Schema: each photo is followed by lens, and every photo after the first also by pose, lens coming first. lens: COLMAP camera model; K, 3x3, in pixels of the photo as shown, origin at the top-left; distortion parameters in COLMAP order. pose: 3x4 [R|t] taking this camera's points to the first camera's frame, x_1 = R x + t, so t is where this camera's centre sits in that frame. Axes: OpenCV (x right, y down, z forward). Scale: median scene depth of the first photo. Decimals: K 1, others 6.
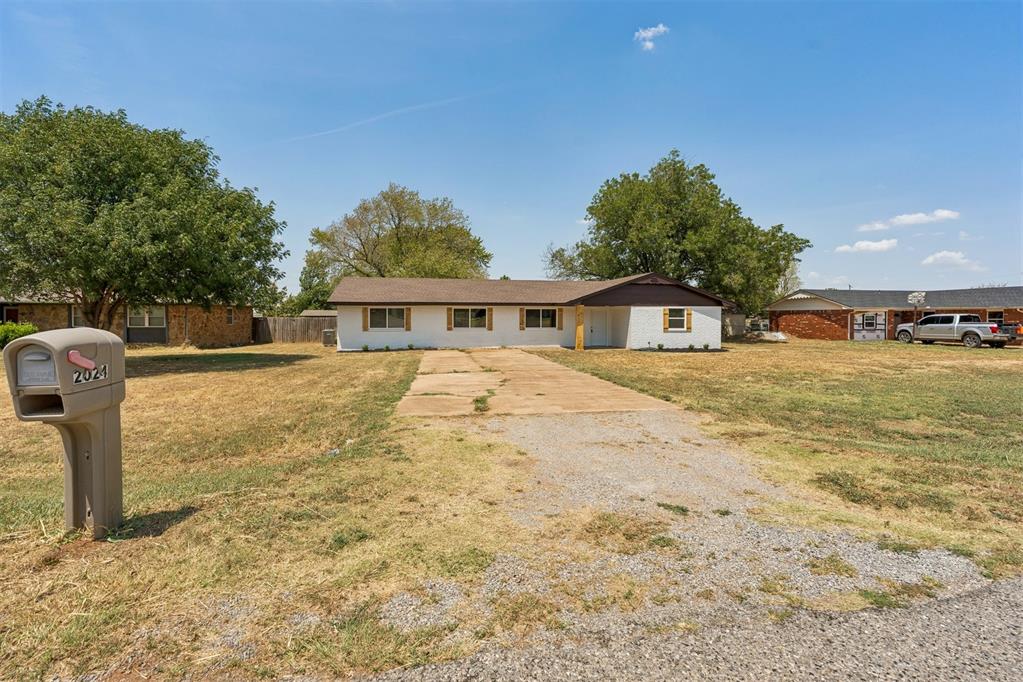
lens RADIAL K [[460.5, 0, 509.8], [0, 460.5, 336.9], [0, 0, 1]] dist [-0.011533, 0.000817]
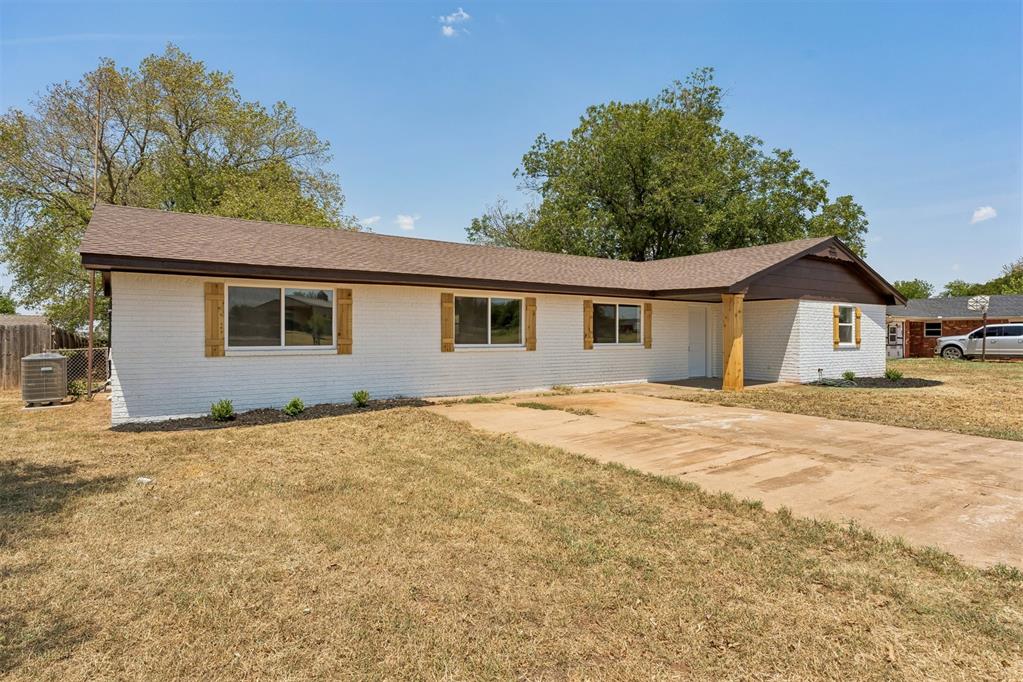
lens RADIAL K [[548.2, 0, 512.8], [0, 548.2, 339.9], [0, 0, 1]] dist [-0.001150, -0.000055]
pose [[0.912644, -0.004016, 0.408735, -0.273035], [0.018661, 0.999318, -0.031849, -0.008205], [-0.408329, 0.036694, 0.912097, 0.557288]]
